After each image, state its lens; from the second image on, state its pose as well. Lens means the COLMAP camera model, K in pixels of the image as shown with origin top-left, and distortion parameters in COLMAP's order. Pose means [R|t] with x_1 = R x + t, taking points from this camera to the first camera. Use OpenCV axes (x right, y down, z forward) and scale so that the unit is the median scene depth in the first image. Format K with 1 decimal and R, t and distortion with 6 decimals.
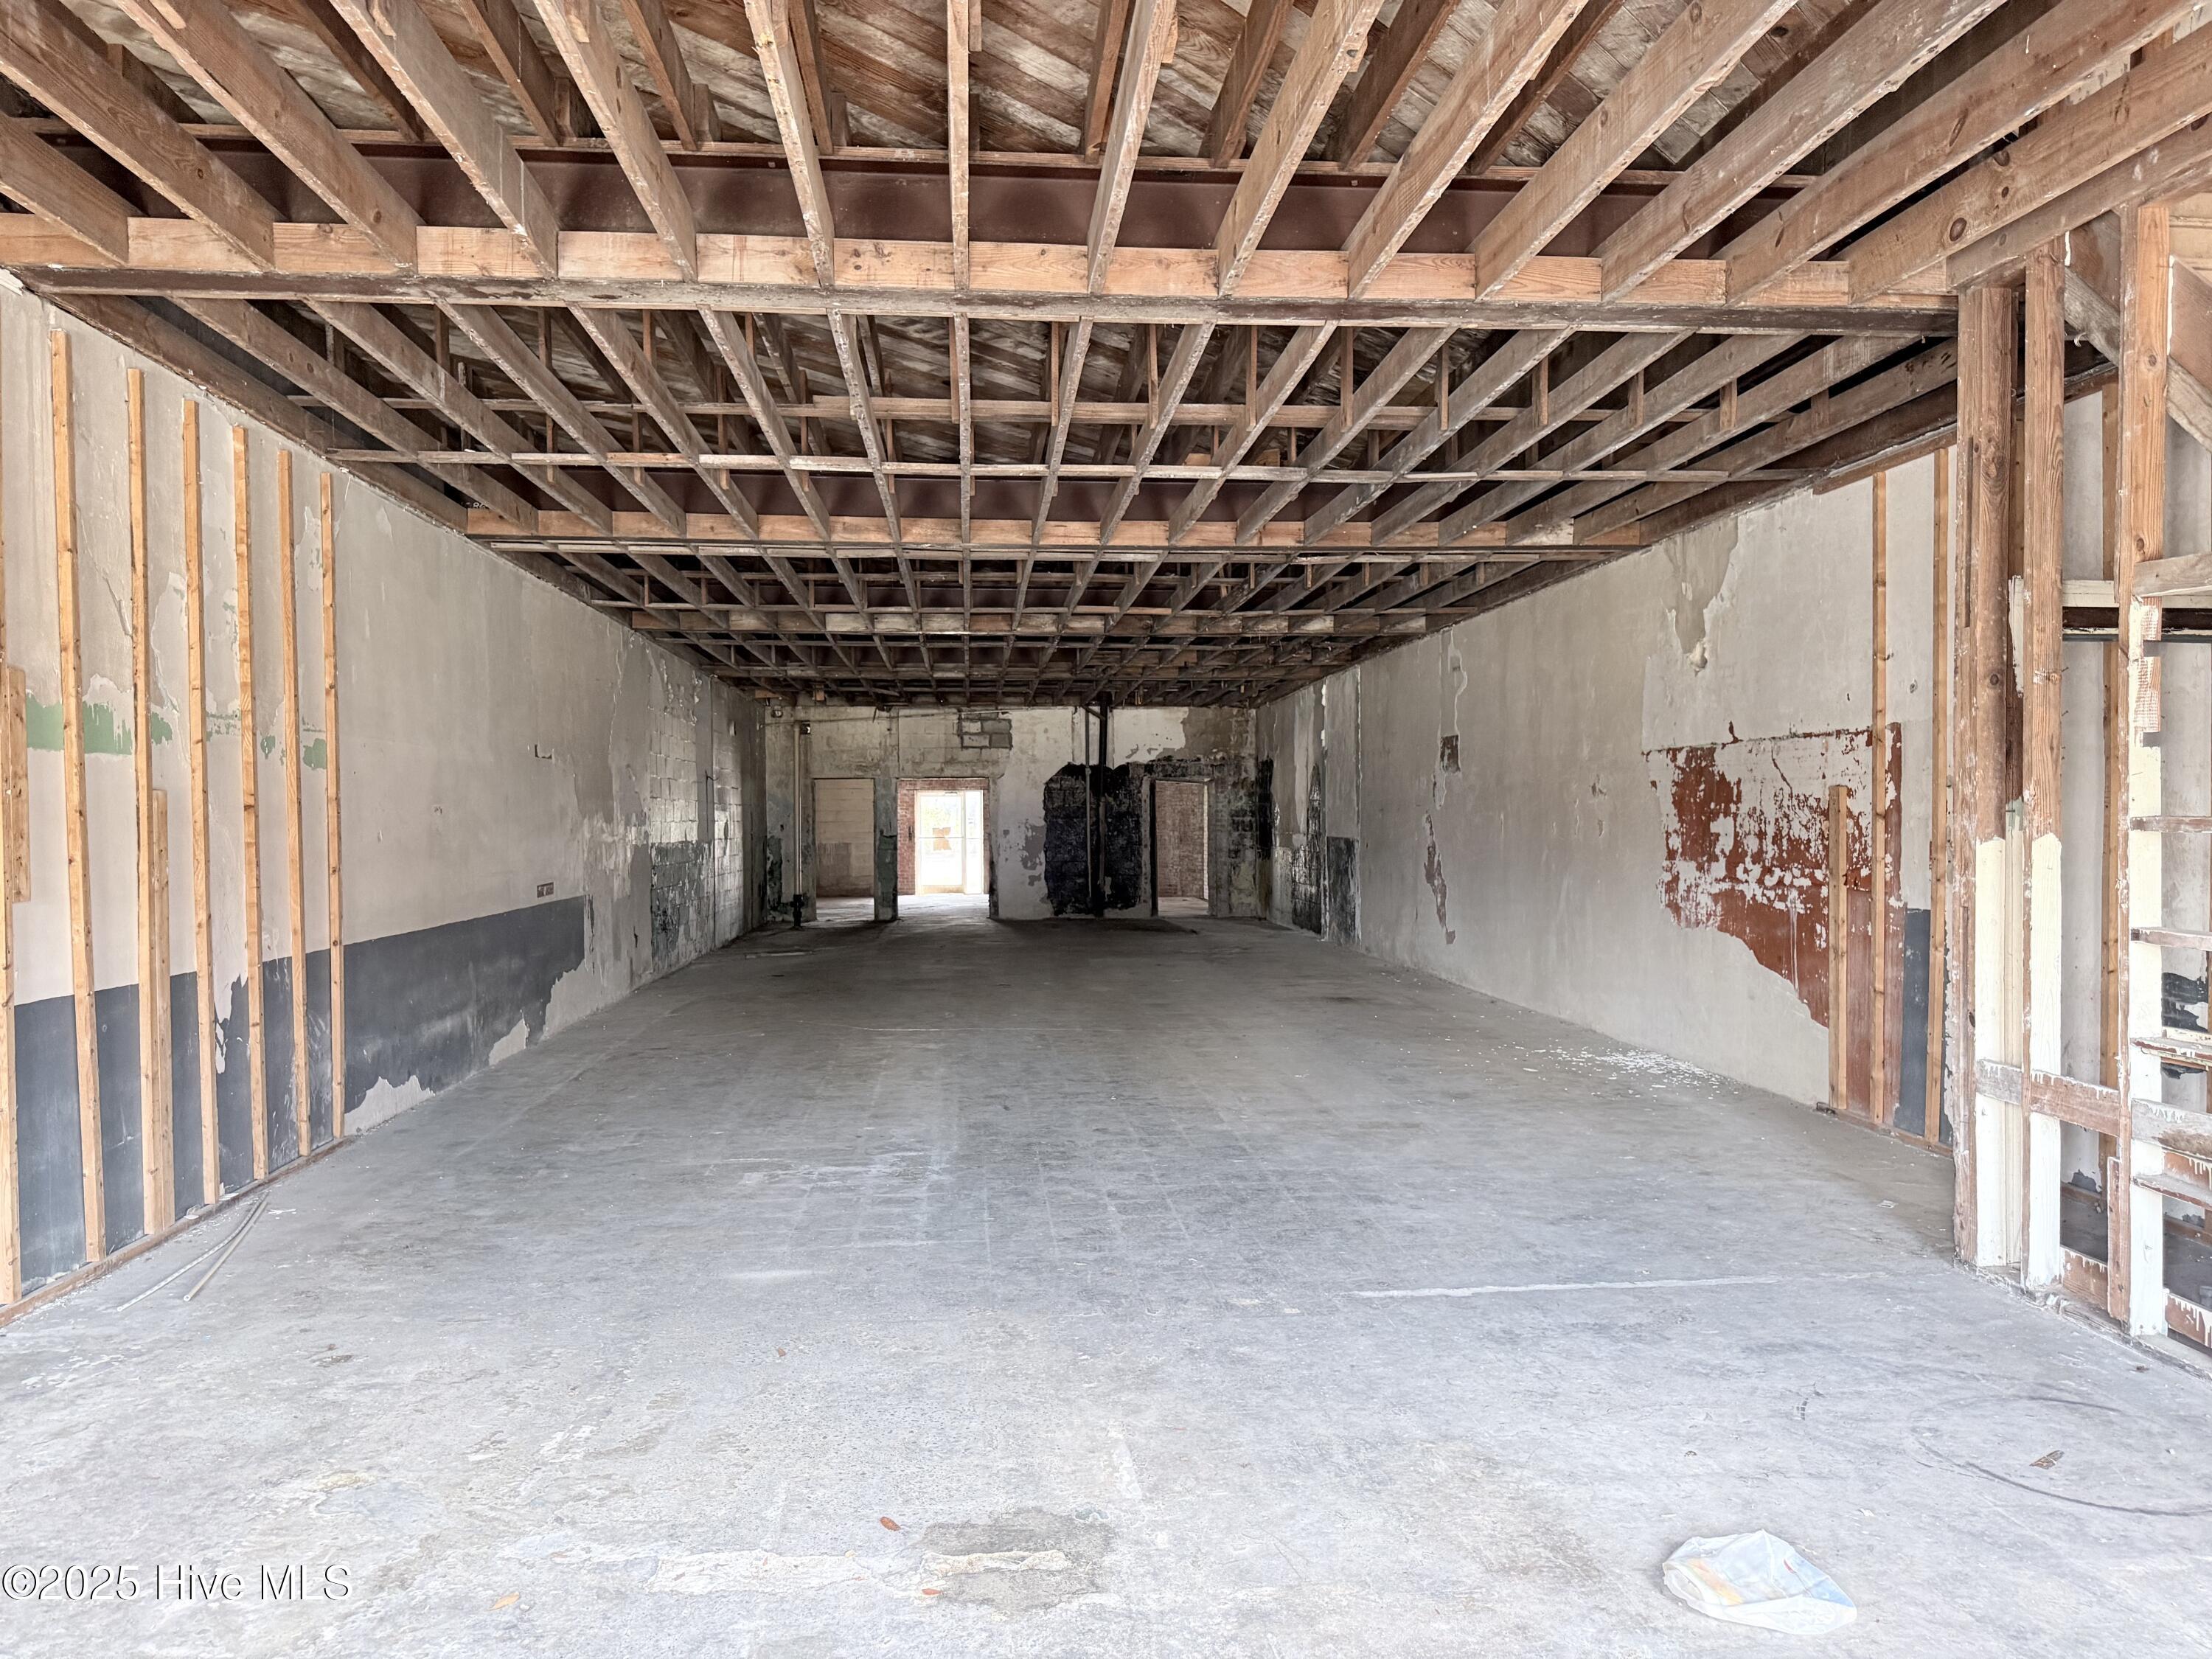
lens RADIAL K [[1554.6, 0, 1097.7], [0, 1554.6, 840.6], [0, 0, 1]] dist [0.047189, -0.063549]
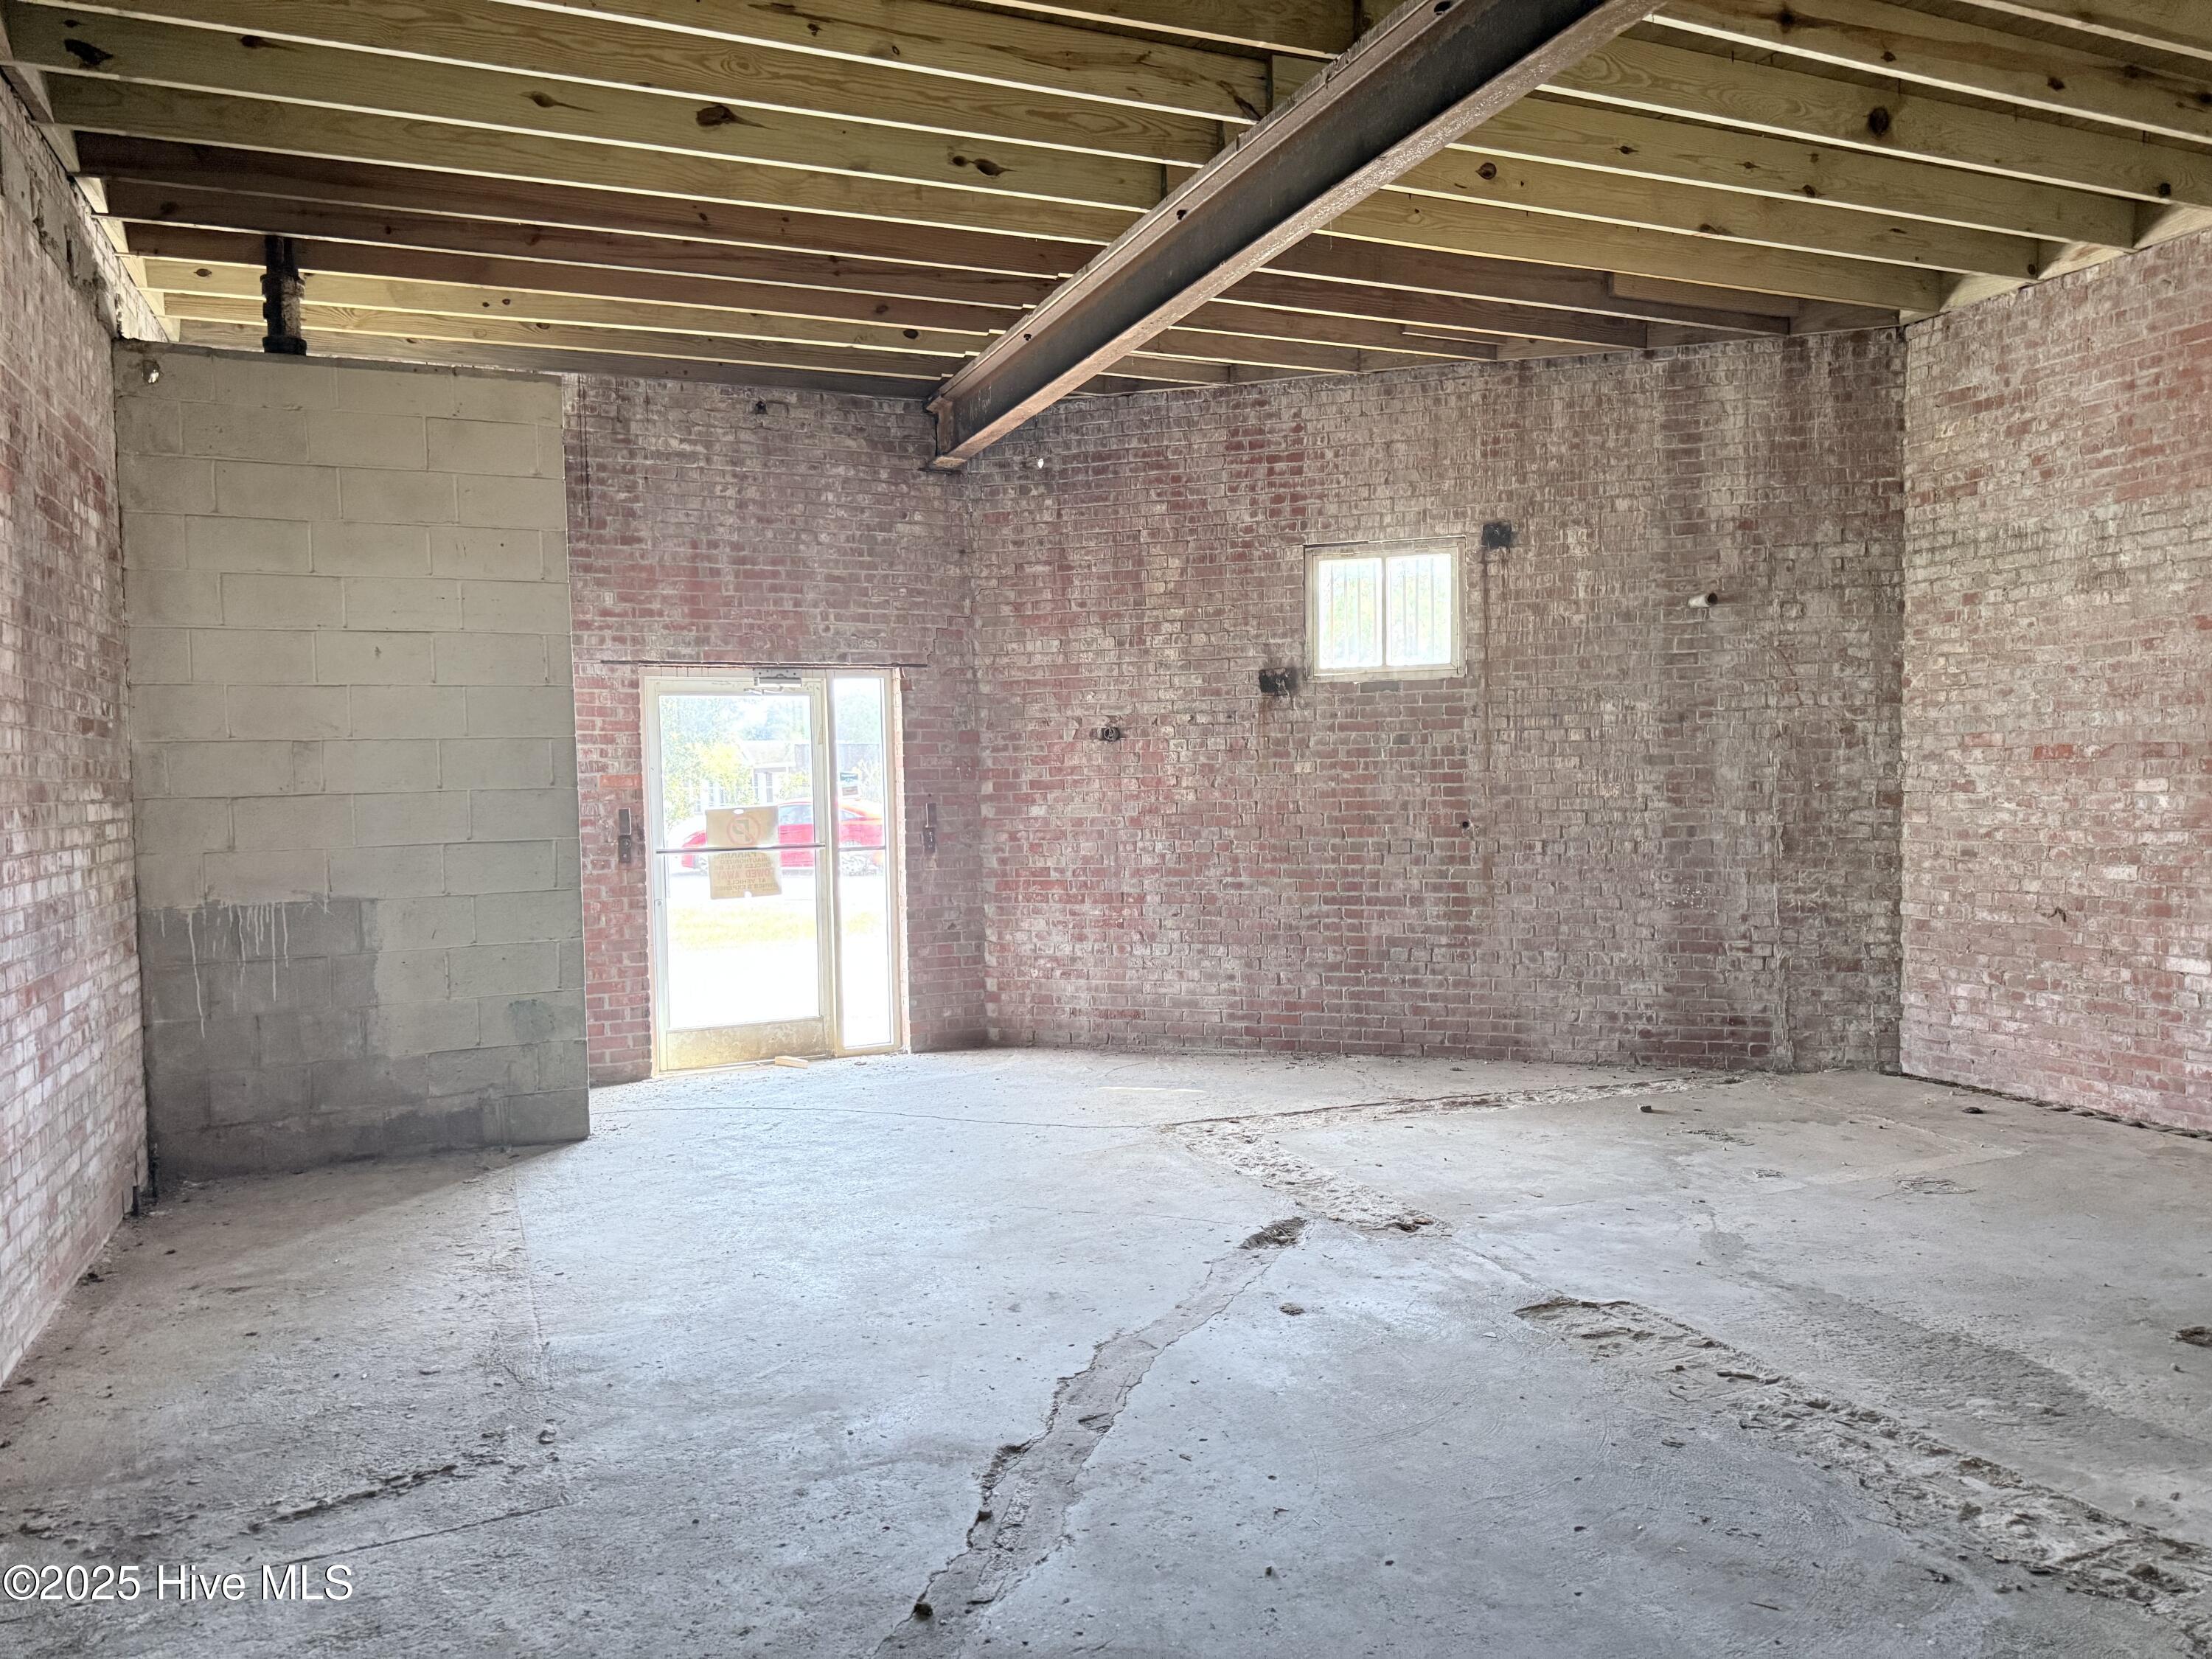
lens RADIAL K [[1554.6, 0, 1089.8], [0, 1554.6, 839.5], [0, 0, 1]] dist [0.047189, -0.063549]
pose [[0.954452, -0.026081, 0.297223, -0.544282], [0.018744, 0.999446, 0.027508, -0.042531], [-0.297776, -0.020684, 0.954412, 3.193499]]
